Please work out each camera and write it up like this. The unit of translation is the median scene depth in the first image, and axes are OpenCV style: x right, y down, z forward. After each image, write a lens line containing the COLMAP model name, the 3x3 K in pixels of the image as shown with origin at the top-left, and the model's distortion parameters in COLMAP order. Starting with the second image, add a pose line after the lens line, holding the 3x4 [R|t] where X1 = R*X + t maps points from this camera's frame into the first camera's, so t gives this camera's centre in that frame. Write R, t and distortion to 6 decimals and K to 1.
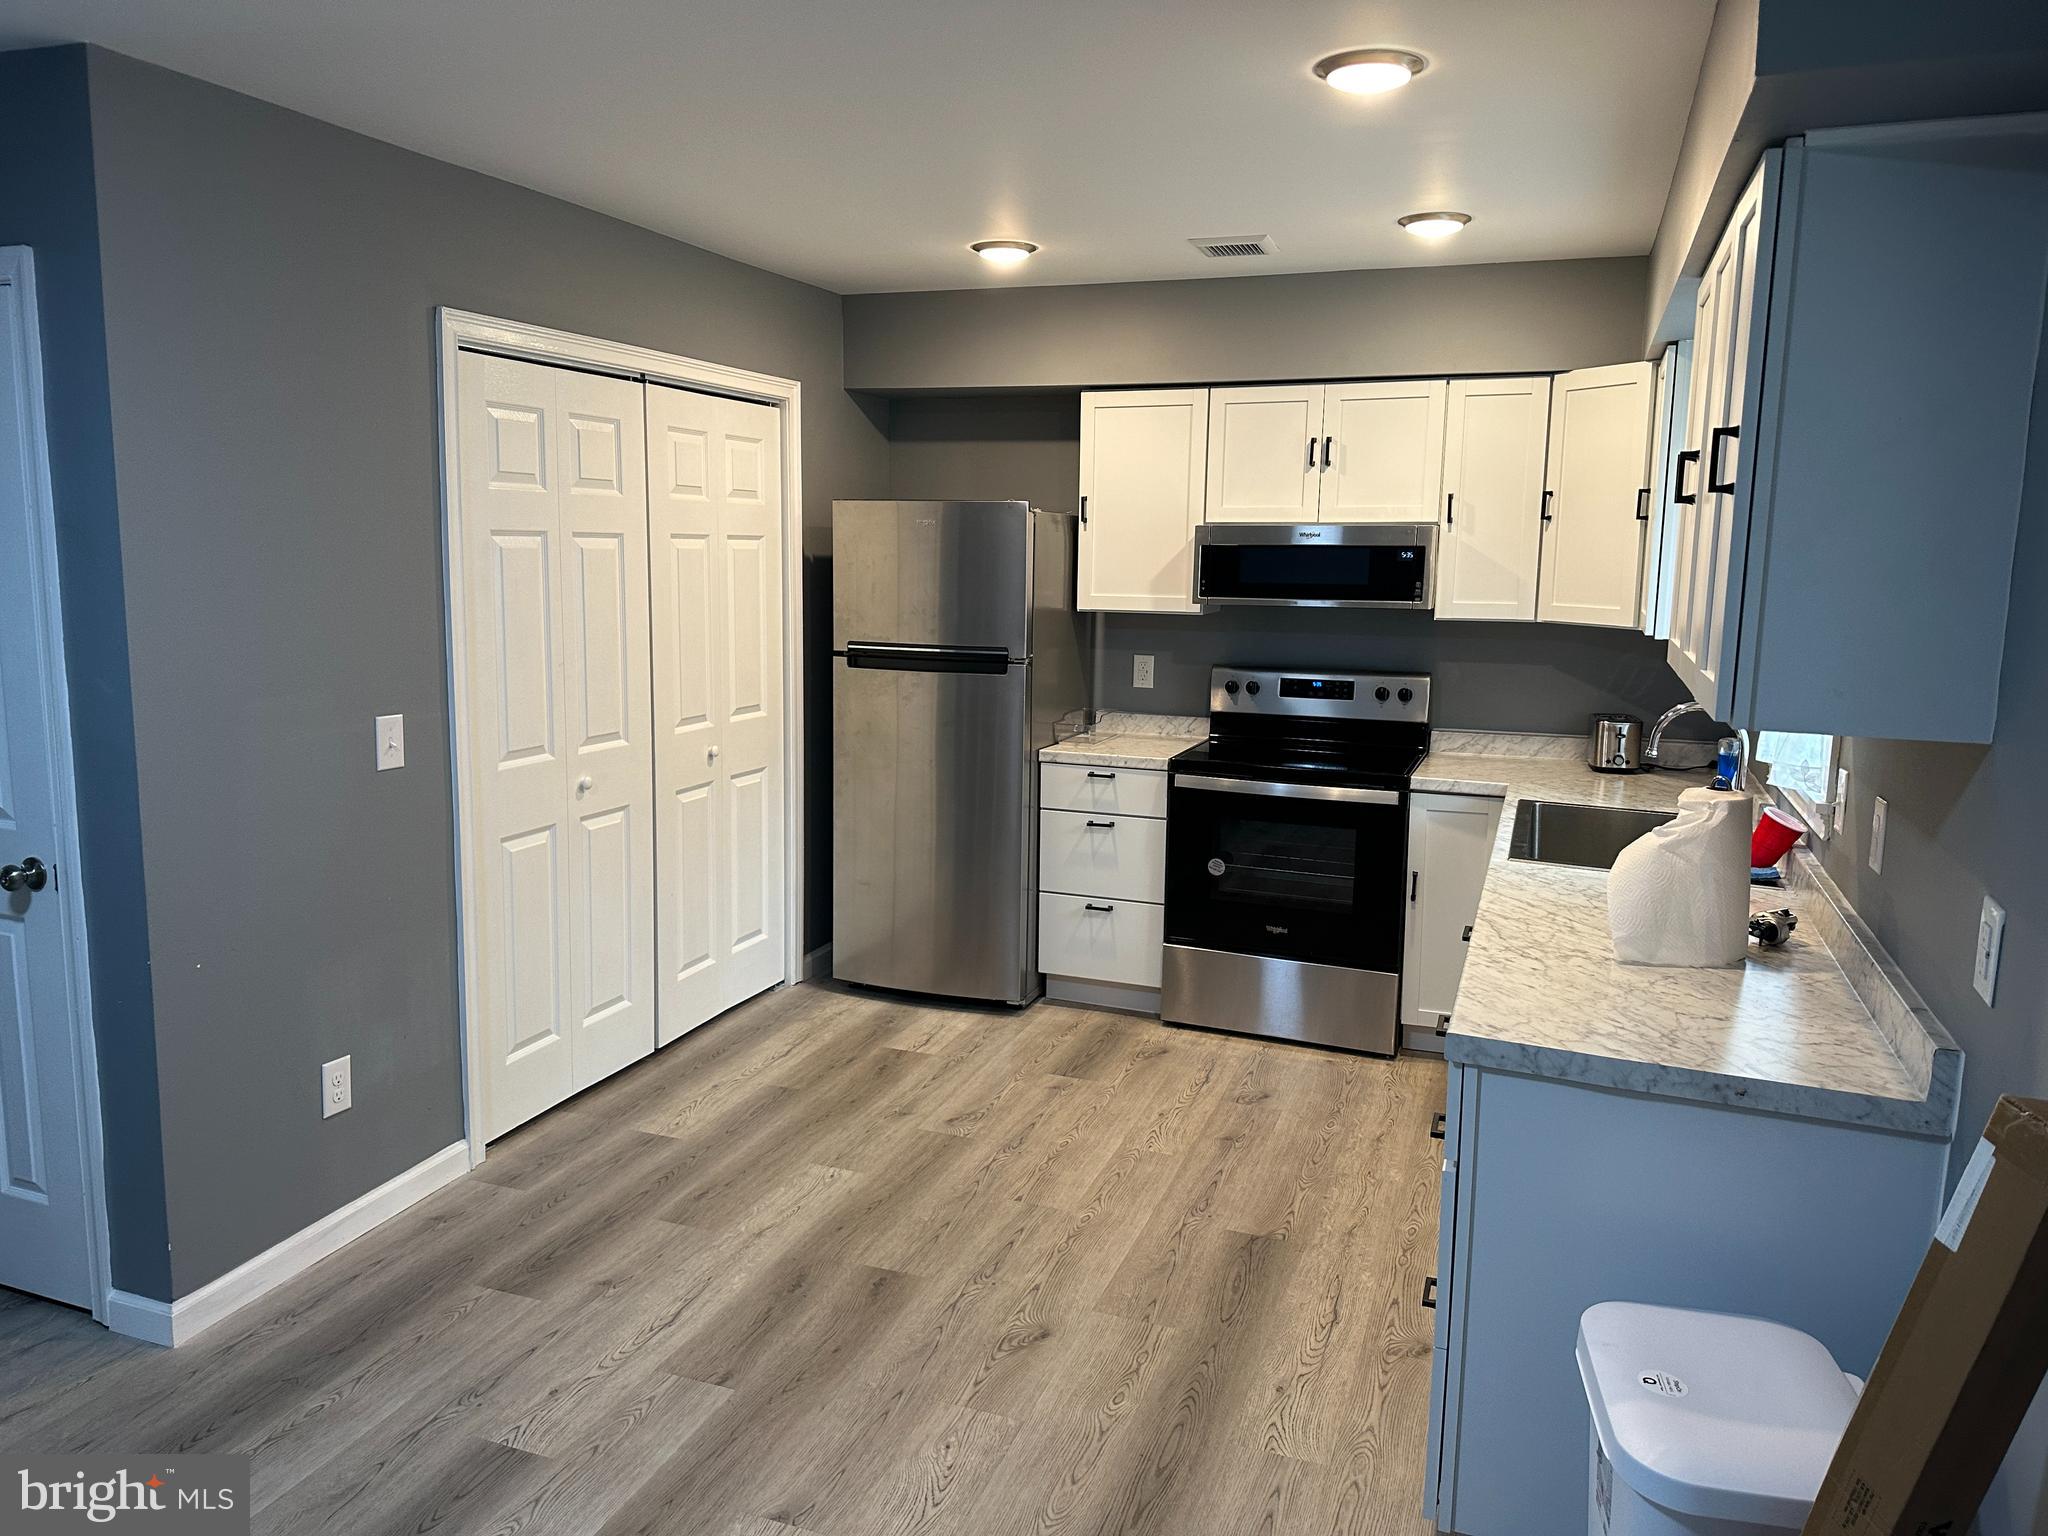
lens RADIAL K [[1481.7, 0, 1038.8], [0, 1481.7, 767.0], [0, 0, 1]] dist [0.200371, -0.209393]
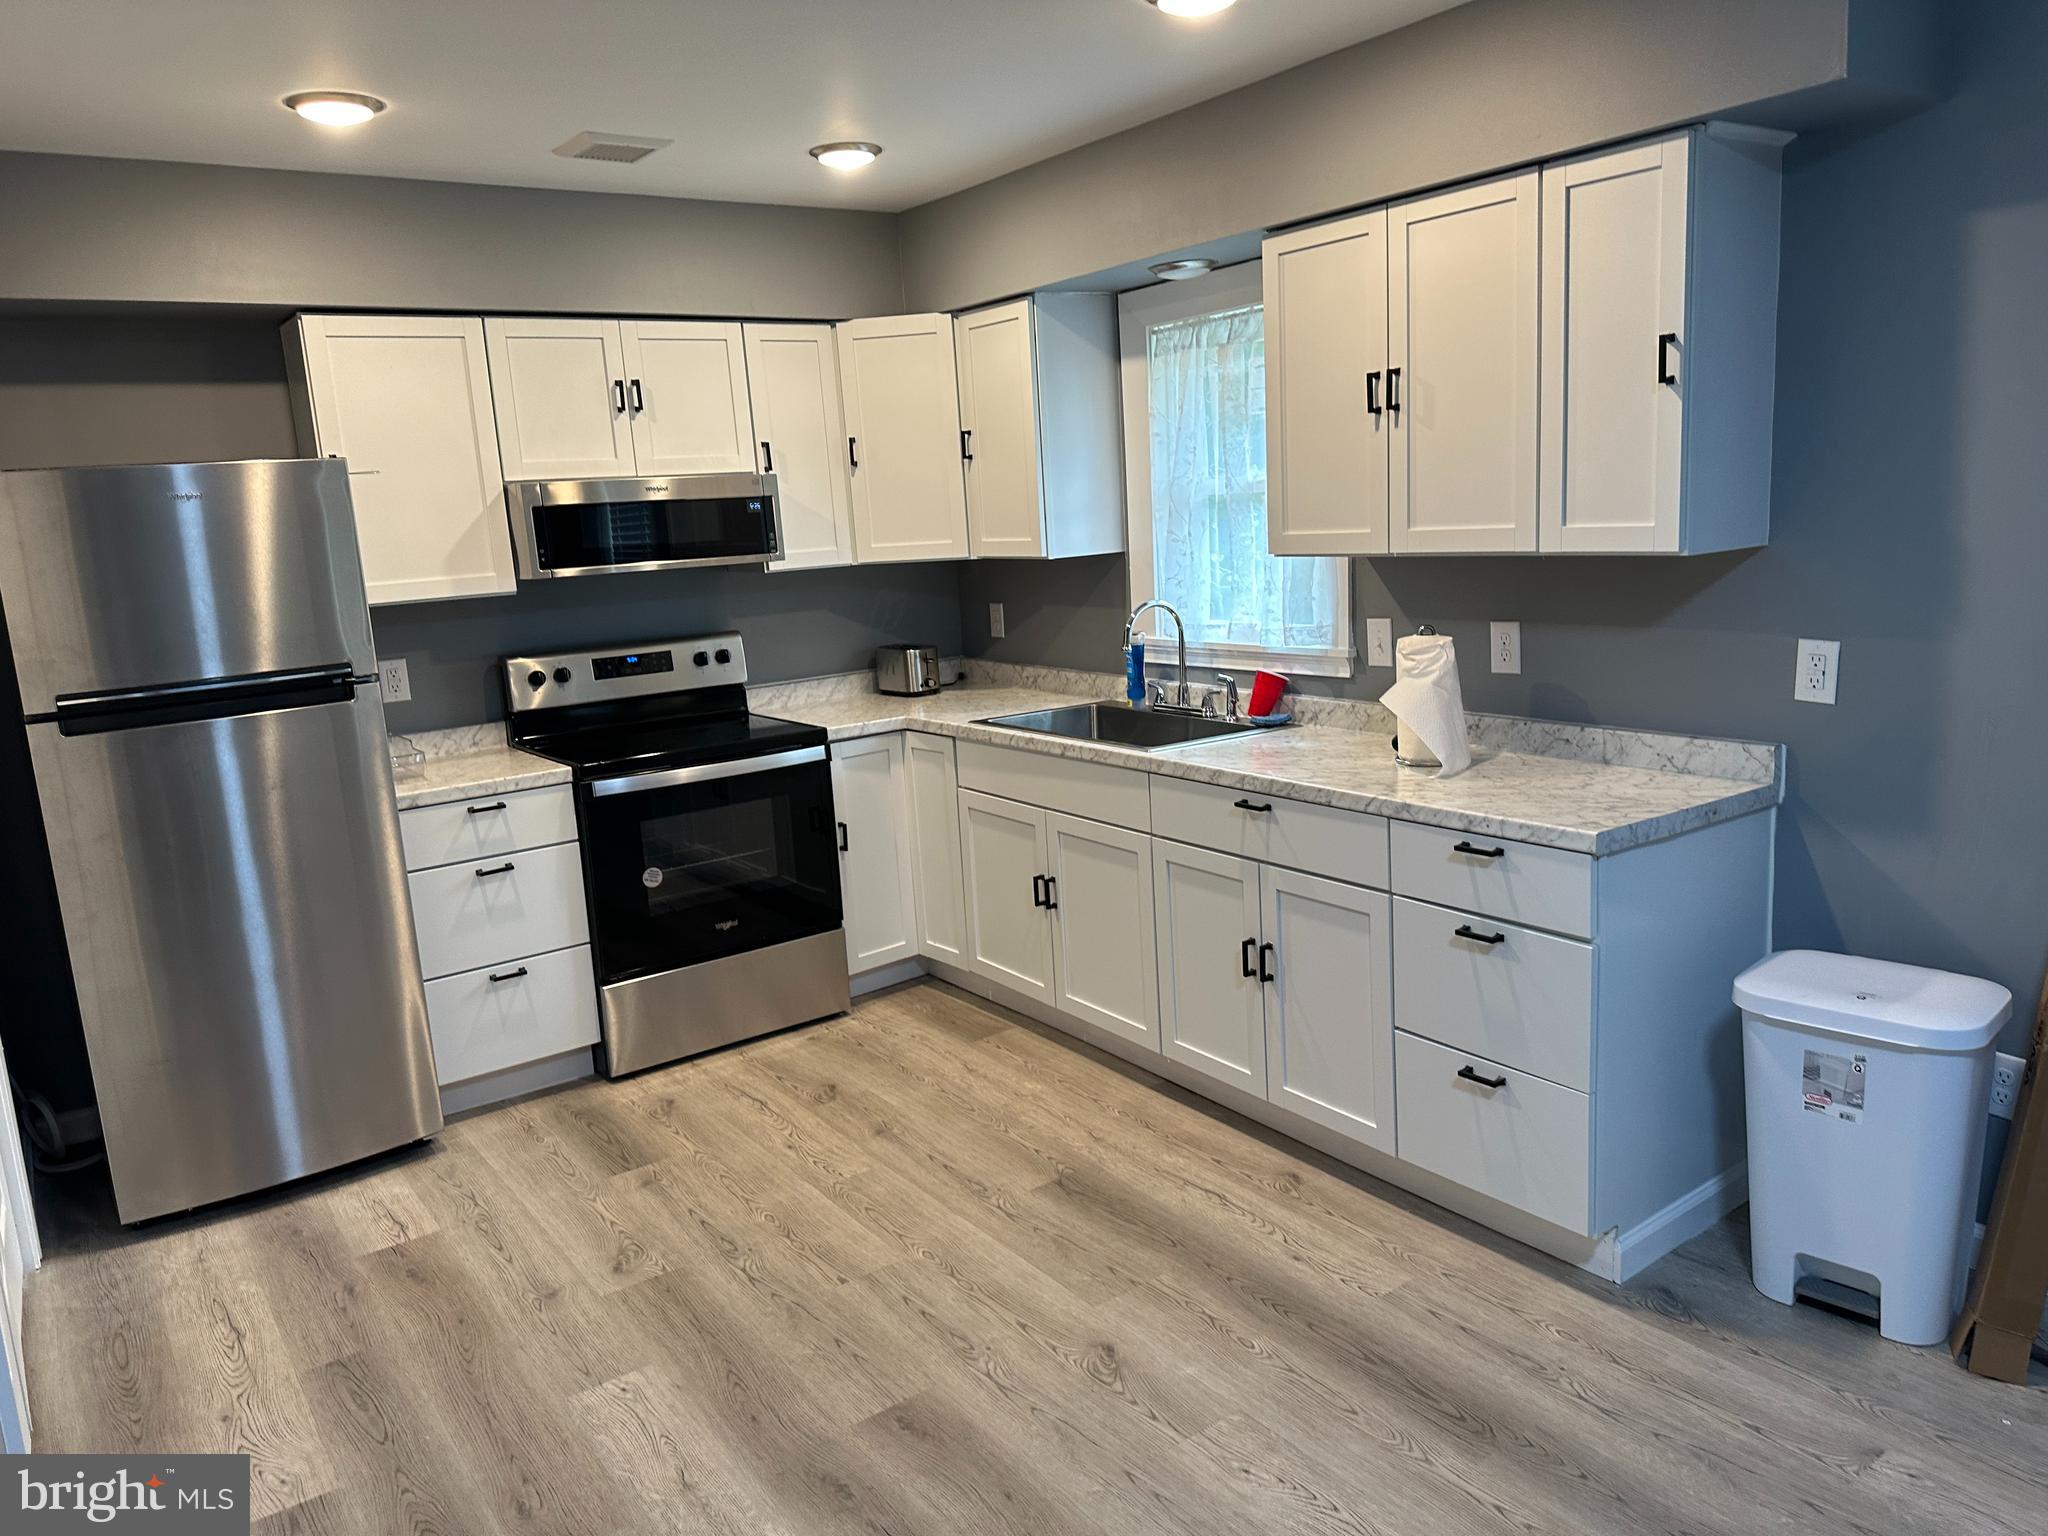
lens RADIAL K [[1457.2, 0, 1024.0], [0, 1457.2, 768.0], [0, 0, 1]] dist [0.179423, -0.286874]
pose [[0.550565, -0.204450, 0.809369, -0.450228], [0.200649, 0.973532, 0.109429, -0.045773], [-0.810320, 0.102151, 0.577016, 0.334224]]
